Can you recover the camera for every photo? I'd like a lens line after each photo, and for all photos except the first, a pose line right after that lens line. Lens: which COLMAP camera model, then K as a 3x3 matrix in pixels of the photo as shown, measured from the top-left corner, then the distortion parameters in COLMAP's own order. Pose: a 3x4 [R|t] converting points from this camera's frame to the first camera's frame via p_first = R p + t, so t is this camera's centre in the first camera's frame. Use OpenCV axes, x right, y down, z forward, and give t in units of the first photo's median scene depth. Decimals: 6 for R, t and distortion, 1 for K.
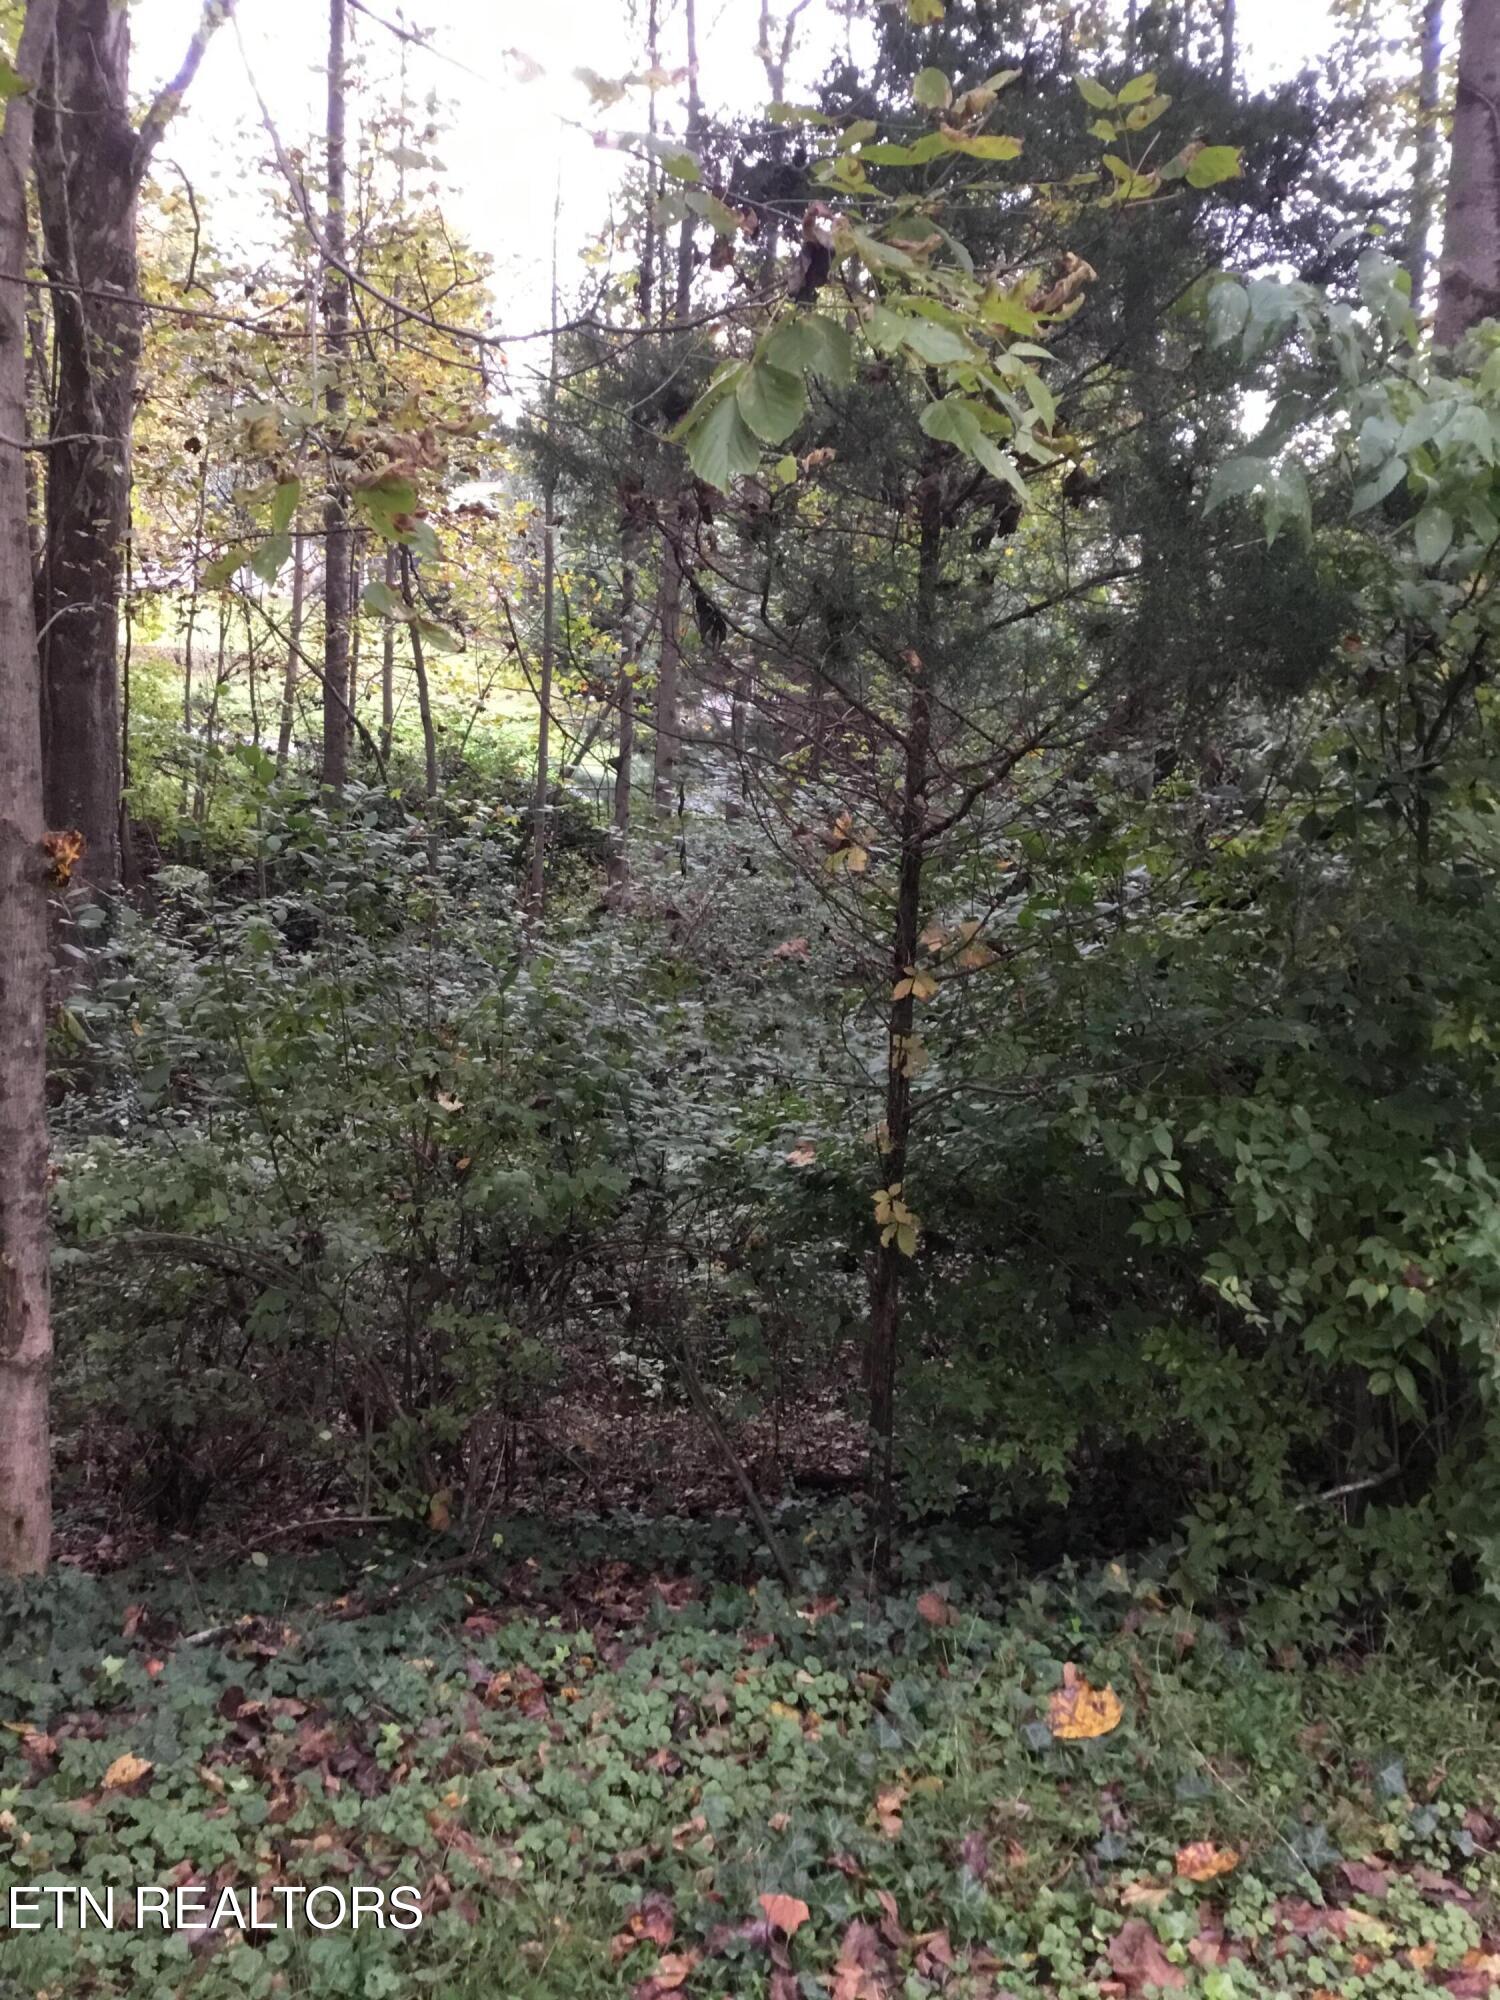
lens RADIAL K [[1706.0, 0, 750.0], [0, 1706.0, 1000.0], [0, 0, 1]] dist [0.144932, -0.200037]
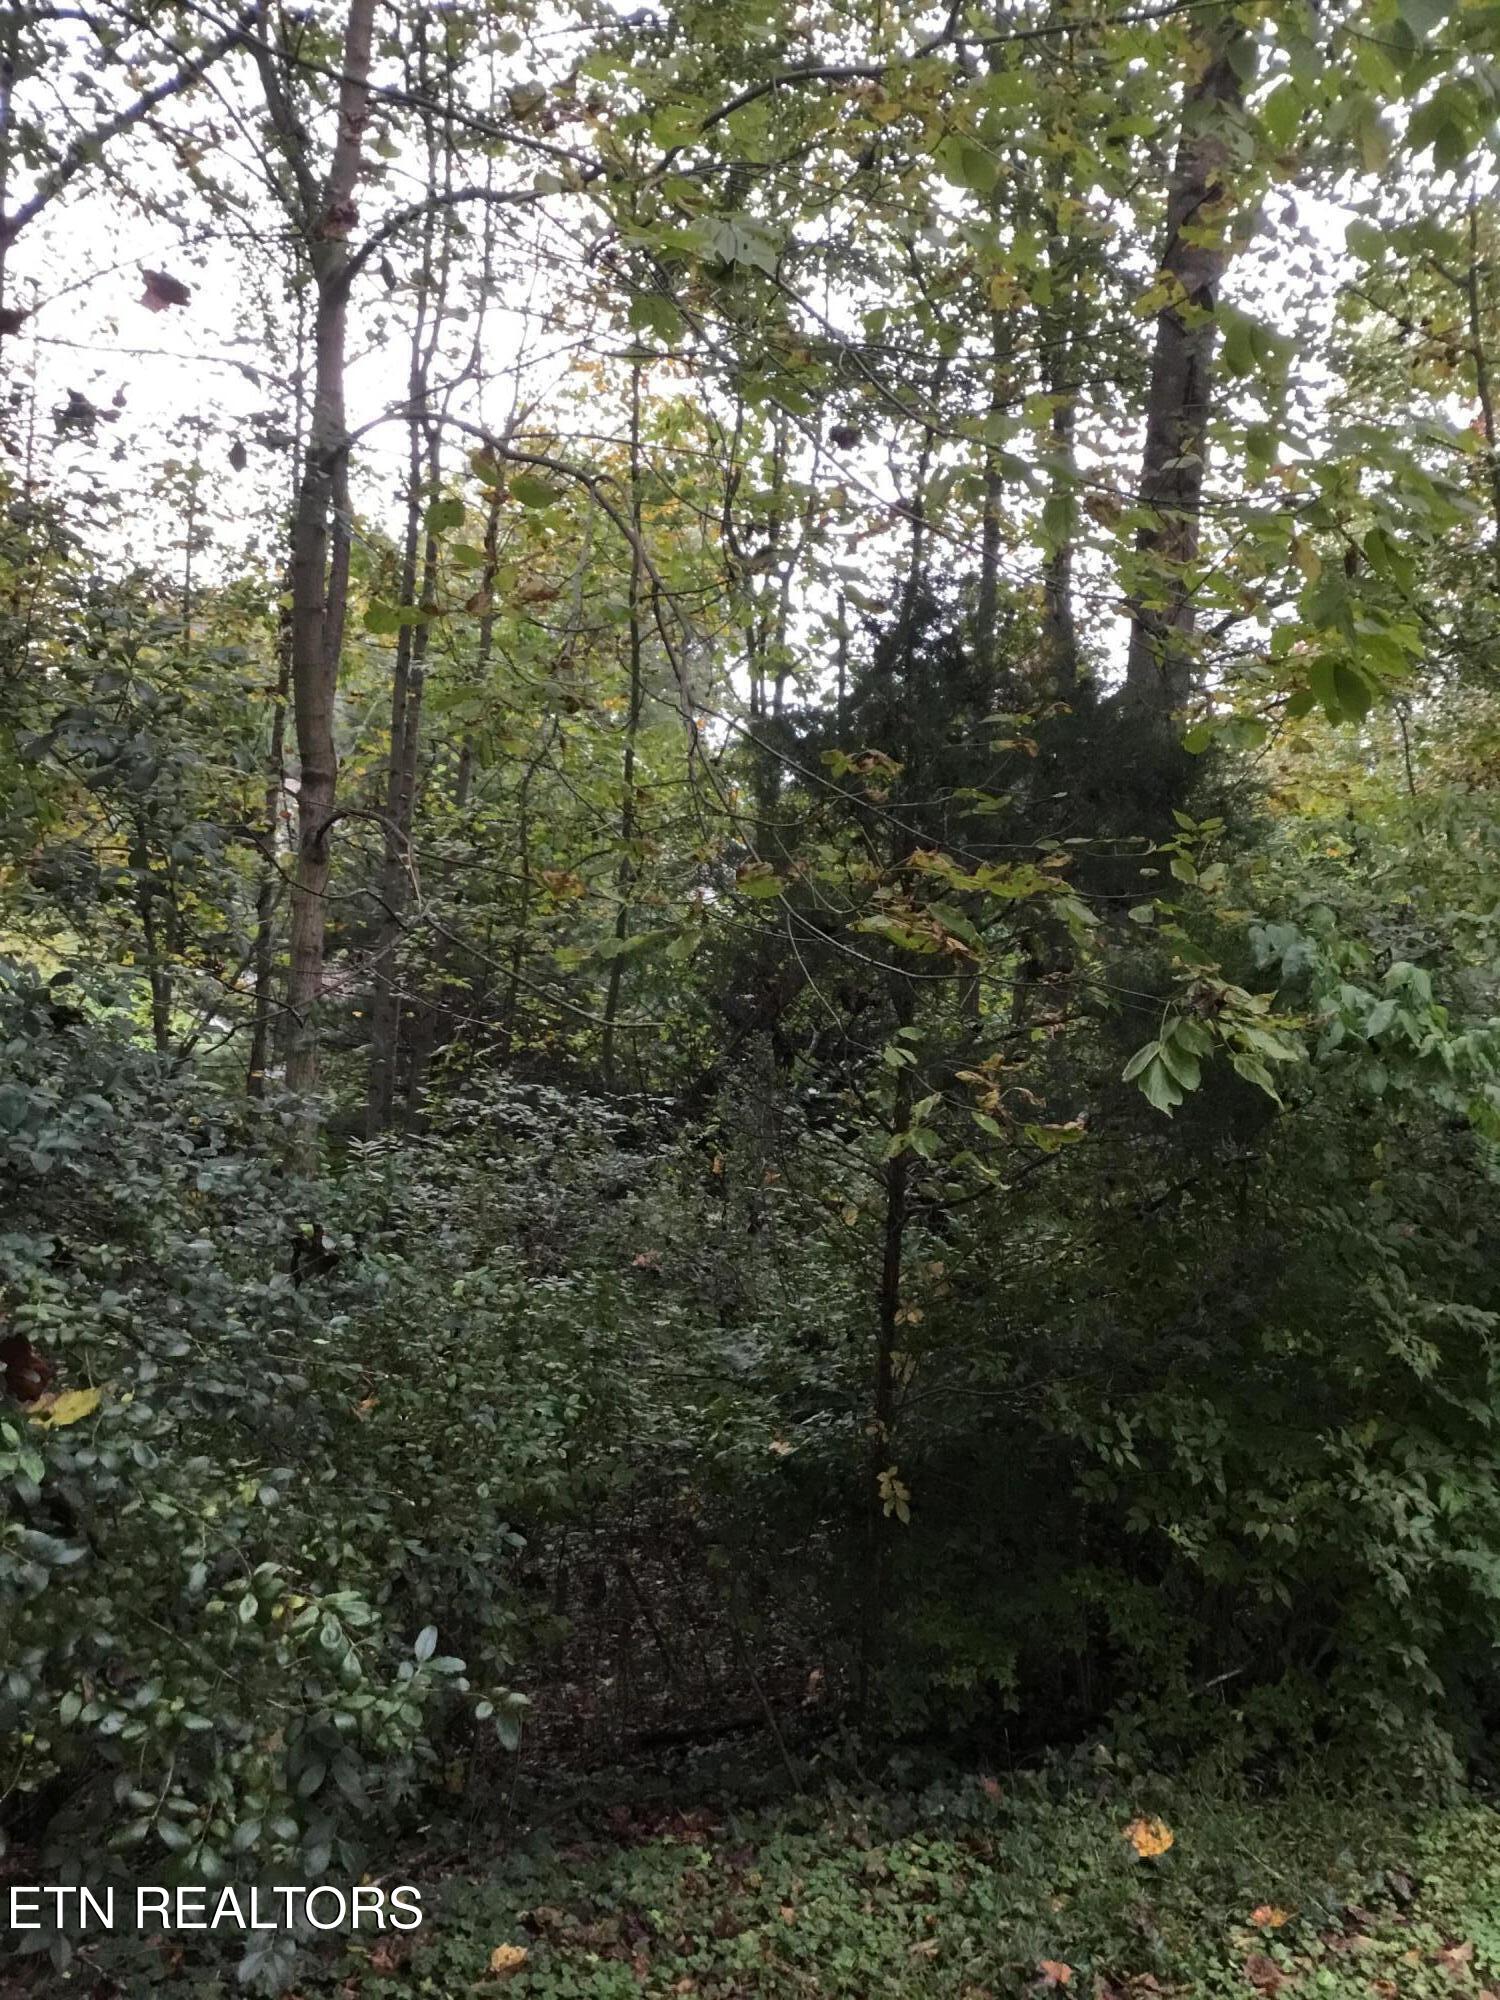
lens RADIAL K [[1780.4, 0, 750.0], [0, 1780.4, 1000.0], [0, 0, 1]] dist [0.008771, 0.011317]
pose [[0.958557, 0.029577, 0.283360, -0.474072], [0.009598, 0.990679, -0.135876, -0.069330], [-0.284738, 0.132964, 0.949339, -0.339990]]
